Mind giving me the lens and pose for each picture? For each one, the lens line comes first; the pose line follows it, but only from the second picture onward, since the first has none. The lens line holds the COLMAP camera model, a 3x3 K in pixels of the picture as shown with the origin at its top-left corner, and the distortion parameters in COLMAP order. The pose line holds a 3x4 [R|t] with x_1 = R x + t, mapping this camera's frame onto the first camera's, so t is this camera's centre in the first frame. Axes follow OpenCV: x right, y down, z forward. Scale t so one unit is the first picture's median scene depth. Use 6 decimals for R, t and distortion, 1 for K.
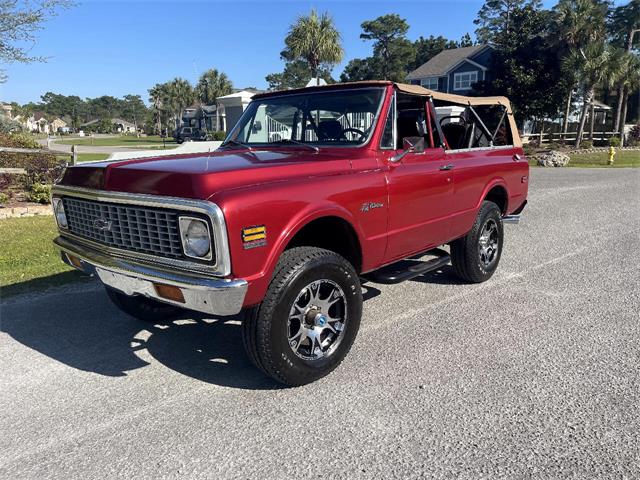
lens RADIAL K [[482.0, 0, 324.4], [0, 482.0, 240.4], [0, 0, 1]] dist [0.077111, -0.104665]
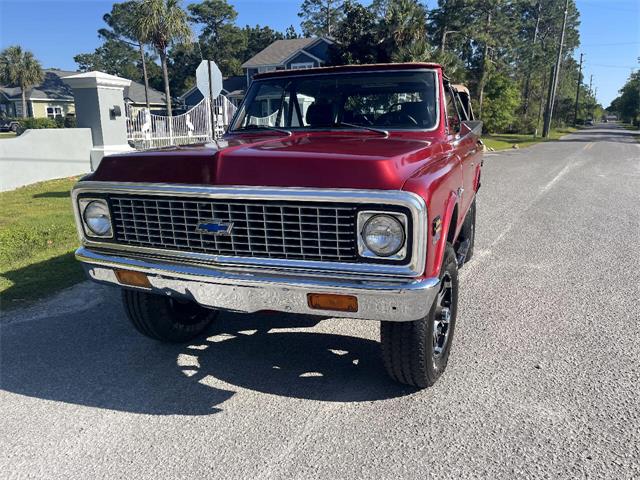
lens RADIAL K [[482.0, 0, 324.4], [0, 482.0, 240.4], [0, 0, 1]] dist [0.077111, -0.104665]
pose [[0.939812, -0.074671, 0.333433, -0.052036], [0.067872, 0.997180, 0.032011, -0.002381], [-0.334883, -0.007454, 0.942230, 0.018485]]
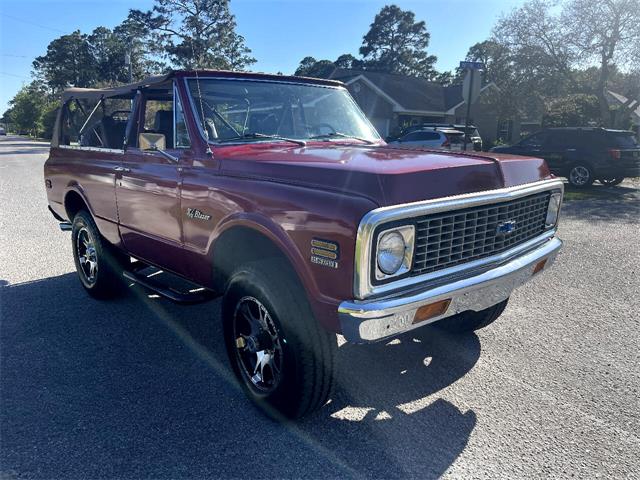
lens RADIAL K [[482.3, 0, 323.9], [0, 482.3, 231.3], [0, 0, 1]] dist [0.082092, -0.117456]
pose [[0.120740, -0.181083, 0.976028, -0.126209], [0.202974, 0.966952, 0.154291, -0.021274], [-0.971712, 0.179479, 0.153505, 0.111692]]
